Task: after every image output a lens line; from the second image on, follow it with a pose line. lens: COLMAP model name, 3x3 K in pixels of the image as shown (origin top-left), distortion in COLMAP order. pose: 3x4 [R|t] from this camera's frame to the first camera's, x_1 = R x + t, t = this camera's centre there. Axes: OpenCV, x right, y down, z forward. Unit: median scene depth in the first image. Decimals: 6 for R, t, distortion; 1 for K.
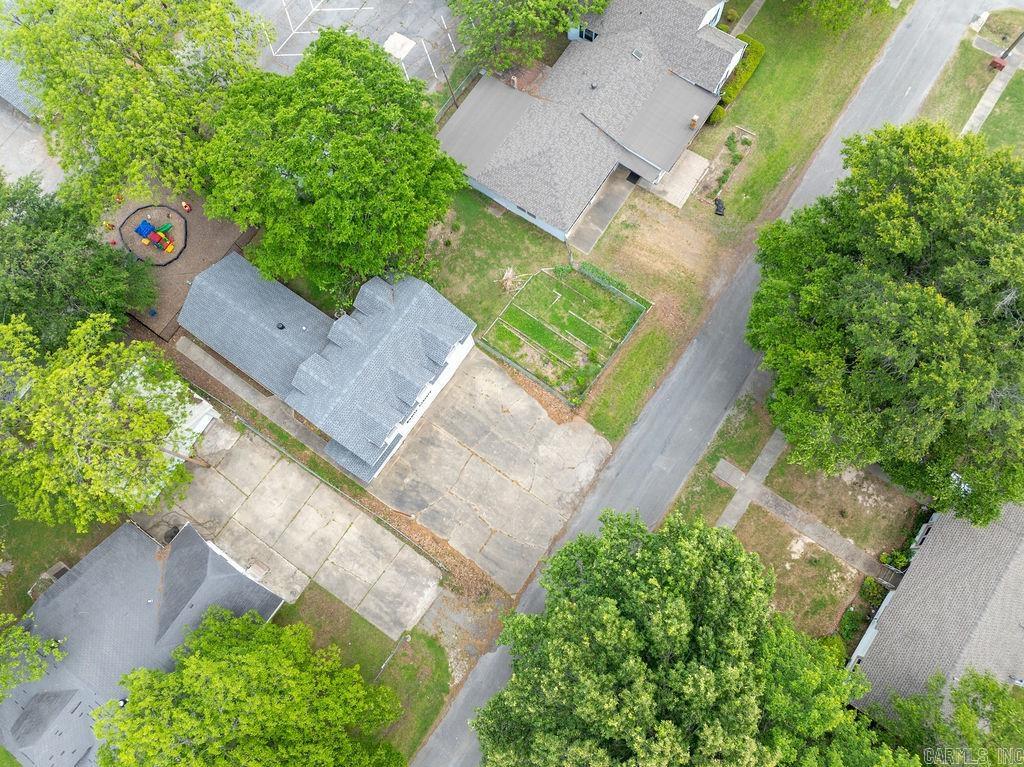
lens RADIAL K [[757.6, 0, 512.0], [0, 757.6, 383.5], [0, 0, 1]] dist [-0.030545, -0.005321]
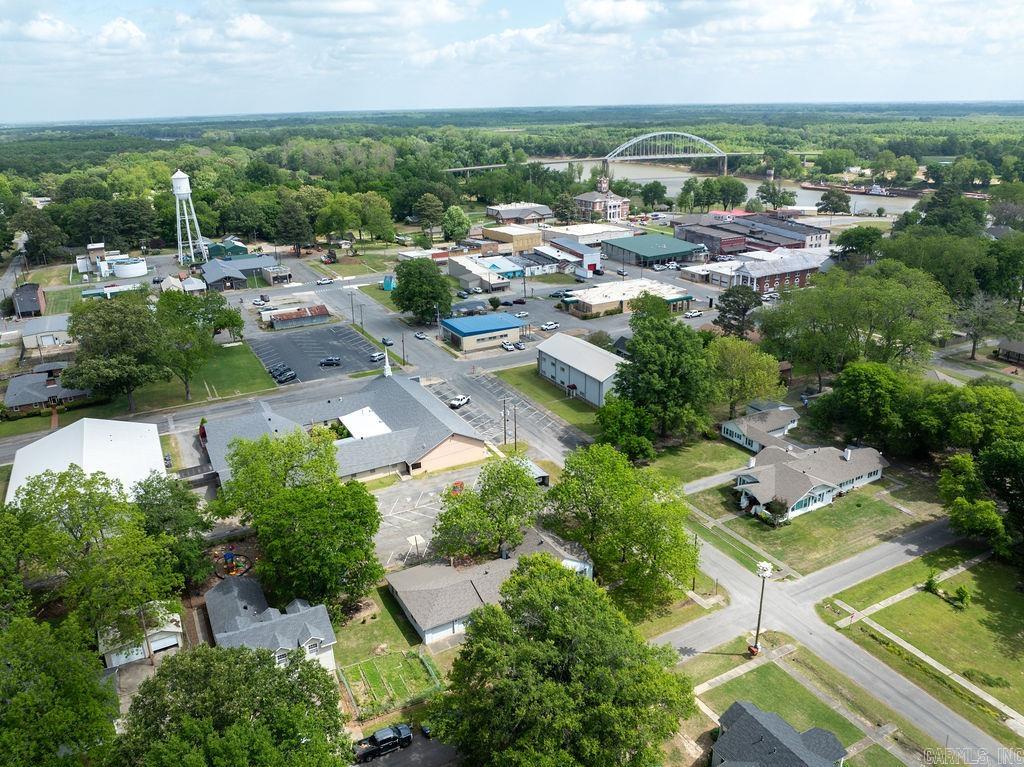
lens RADIAL K [[757.6, 0, 512.0], [0, 757.6, 383.5], [0, 0, 1]] dist [-0.030545, -0.005321]
pose [[0.892955, 0.197123, -0.404690, 0.744972], [-0.441956, 0.554627, -0.705028, 0.522811], [0.085475, 0.808413, 0.582376, -0.303354]]
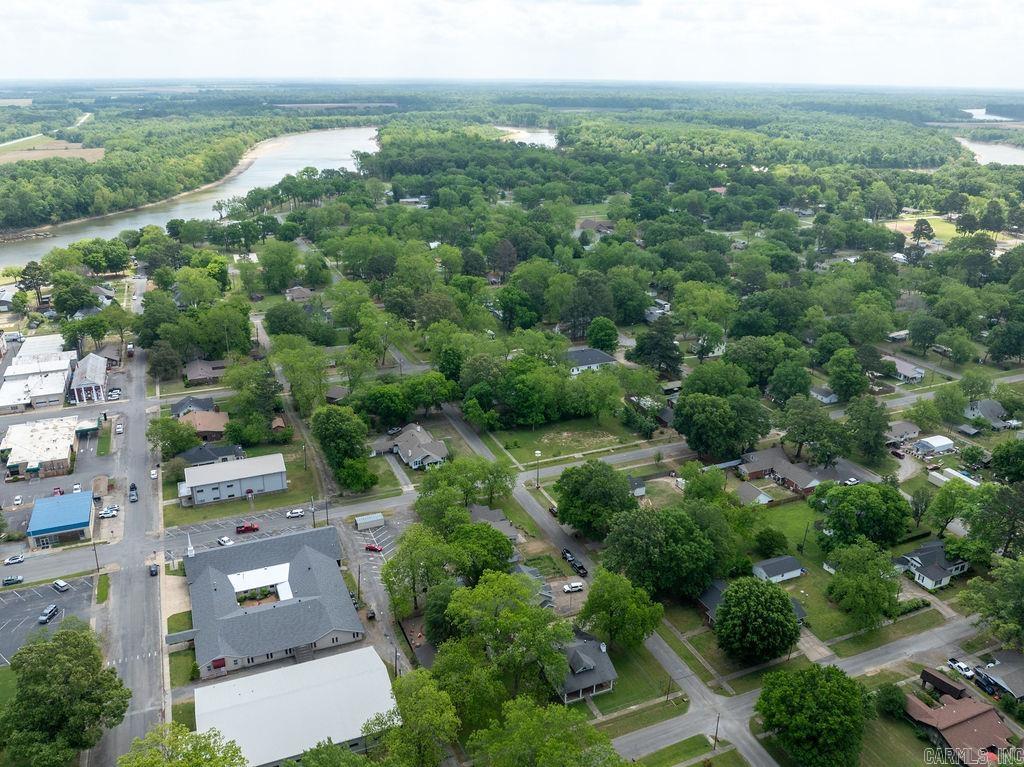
lens RADIAL K [[797.5, 0, 512.0], [0, 797.5, 383.5], [0, 0, 1]] dist [-0.033803, -0.003275]
pose [[0.530703, -0.248049, 0.810448, -2.531791], [0.805618, 0.444701, -0.391433, 0.797536], [-0.263313, 0.860647, 0.435837, -1.148463]]
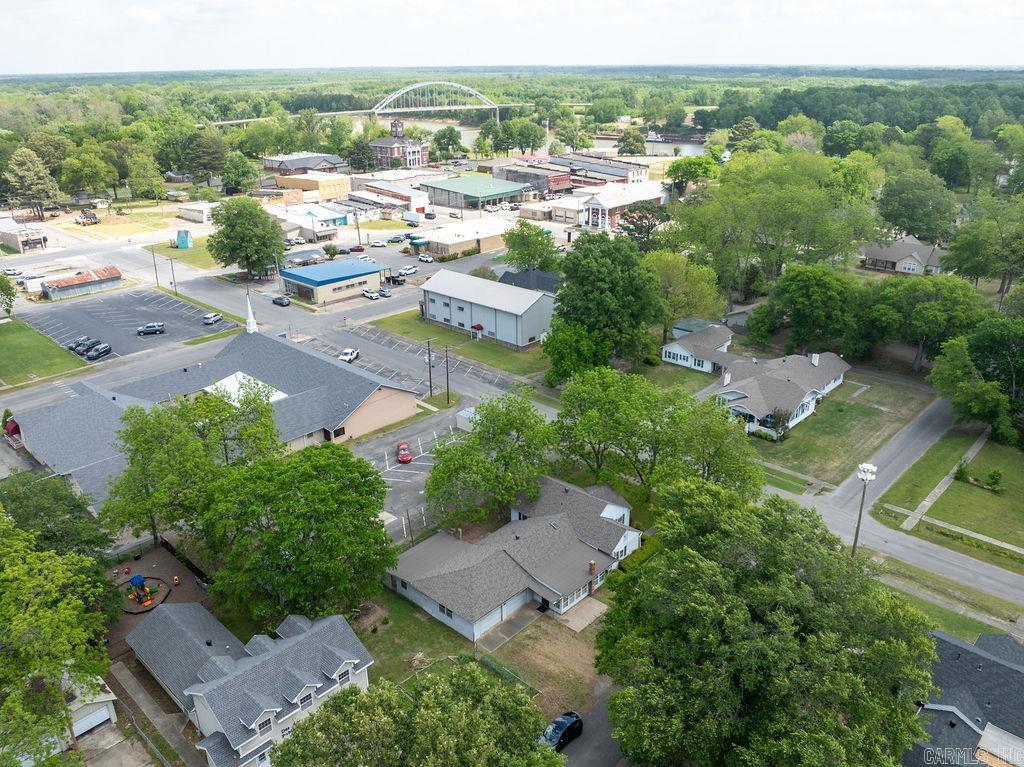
lens RADIAL K [[797.5, 0, 512.0], [0, 797.5, 383.5], [0, 0, 1]] dist [-0.033803, -0.003275]
pose [[0.988172, 0.104175, -0.112531, 0.223279], [-0.152760, 0.604473, -0.781842, 0.511458], [-0.013427, 0.789785, 0.613237, -0.045731]]
